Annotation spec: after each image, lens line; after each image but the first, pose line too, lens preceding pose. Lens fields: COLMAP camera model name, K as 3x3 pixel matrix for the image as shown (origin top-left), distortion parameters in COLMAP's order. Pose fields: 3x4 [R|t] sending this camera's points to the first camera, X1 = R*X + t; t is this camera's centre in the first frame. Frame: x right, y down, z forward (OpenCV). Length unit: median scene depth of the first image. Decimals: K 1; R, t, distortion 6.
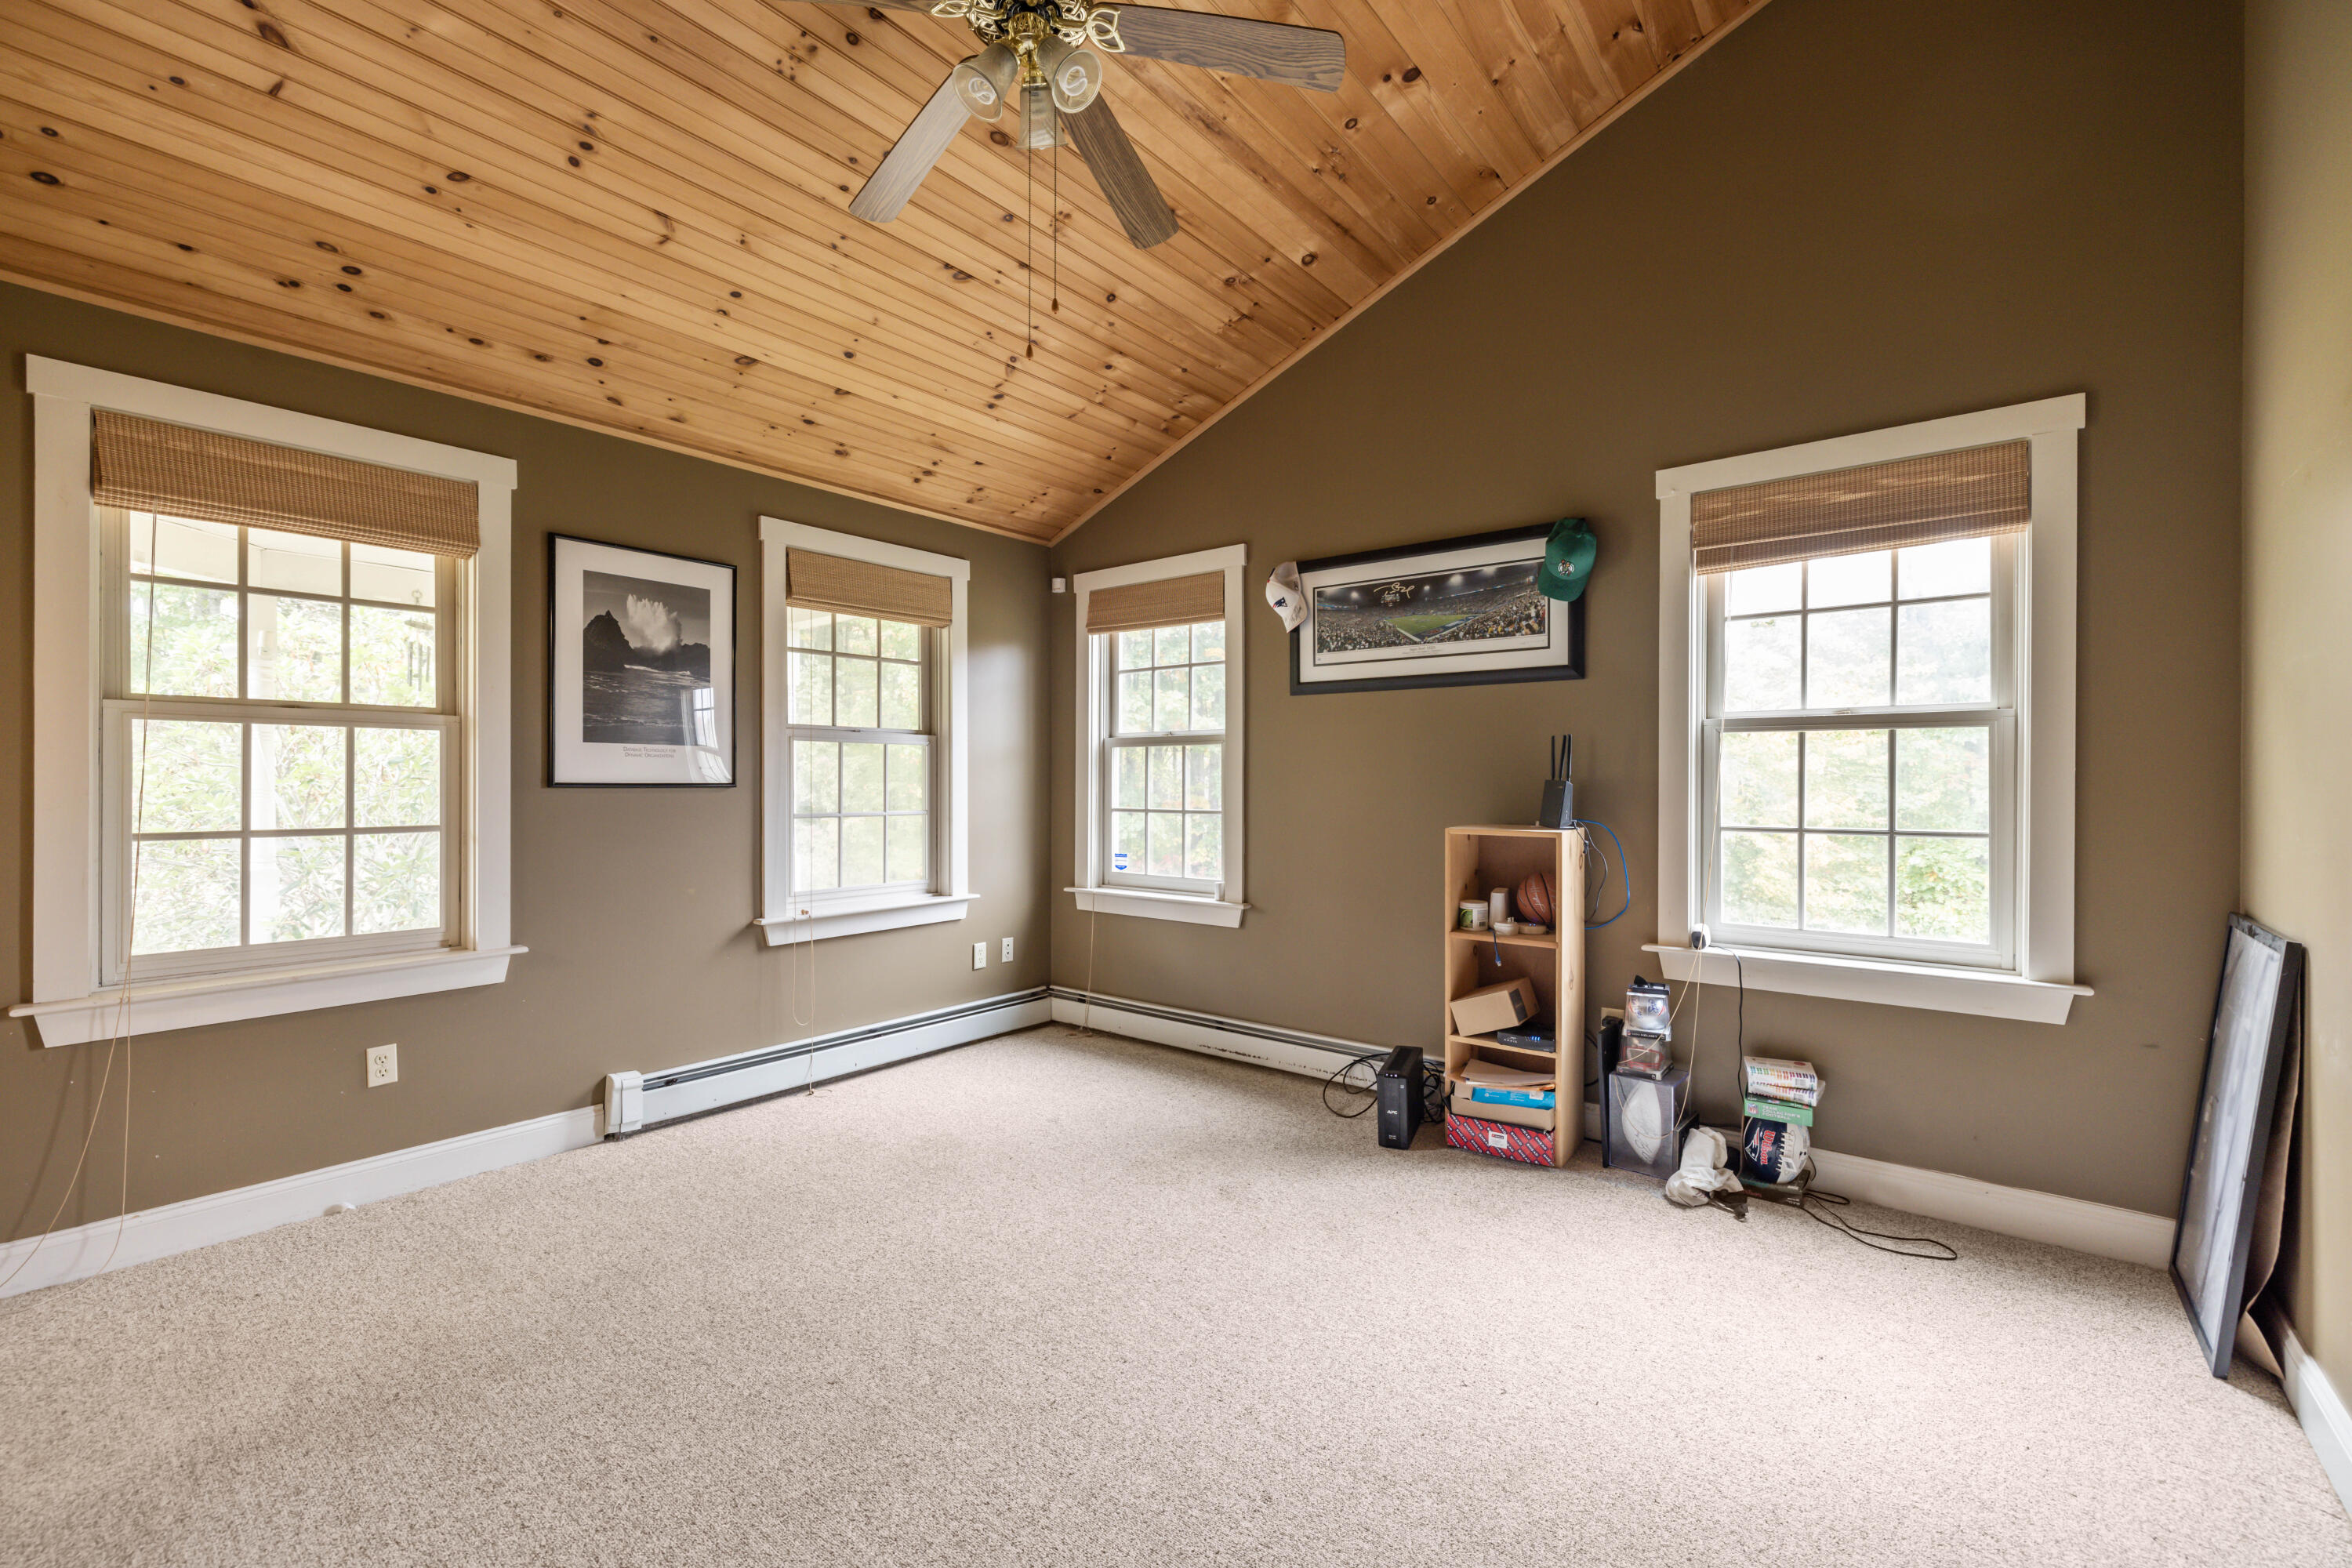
lens RADIAL K [[991.5, 0, 1133.7], [0, 991.5, 780.2], [0, 0, 1]] dist [0.000147, 0.000672]
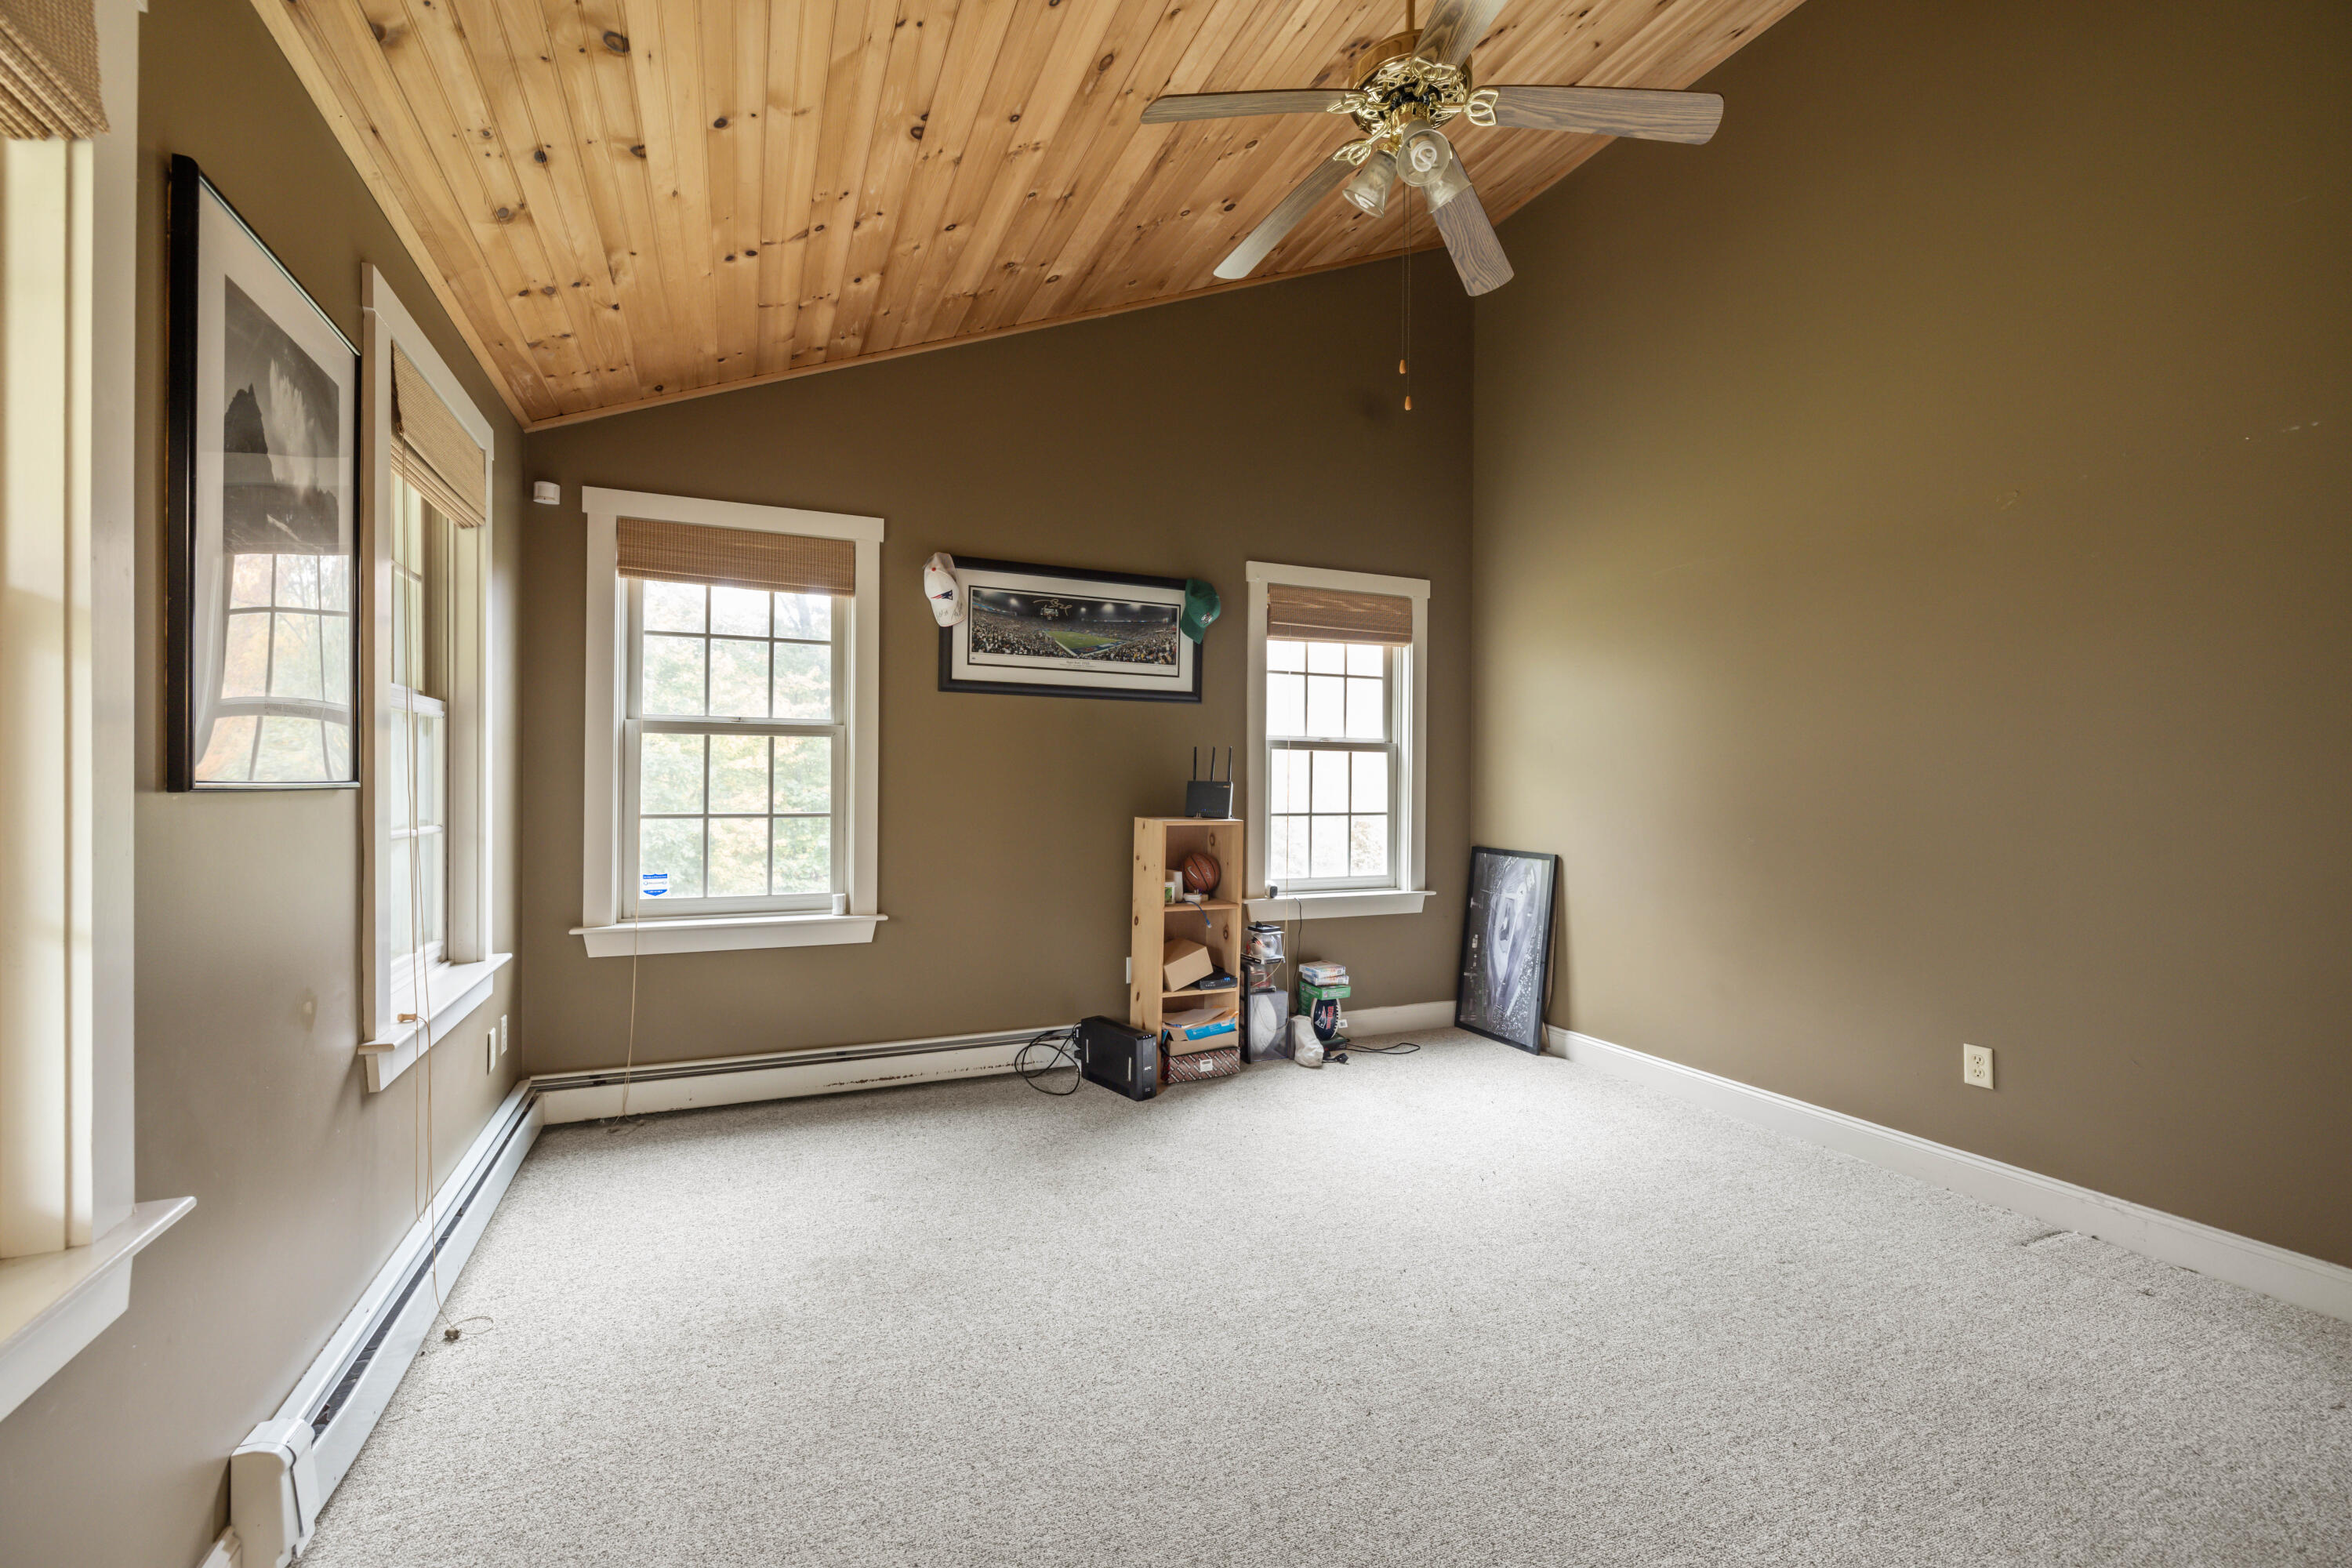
lens RADIAL K [[991.5, 0, 1182.6], [0, 991.5, 779.5], [0, 0, 1]] dist [0.000147, 0.000672]
pose [[0.445362, 0.003267, 0.895345, -0.672512], [-0.008848, 0.999961, 0.000753, -0.002618], [-0.895307, -0.008257, 0.445373, 0.401445]]
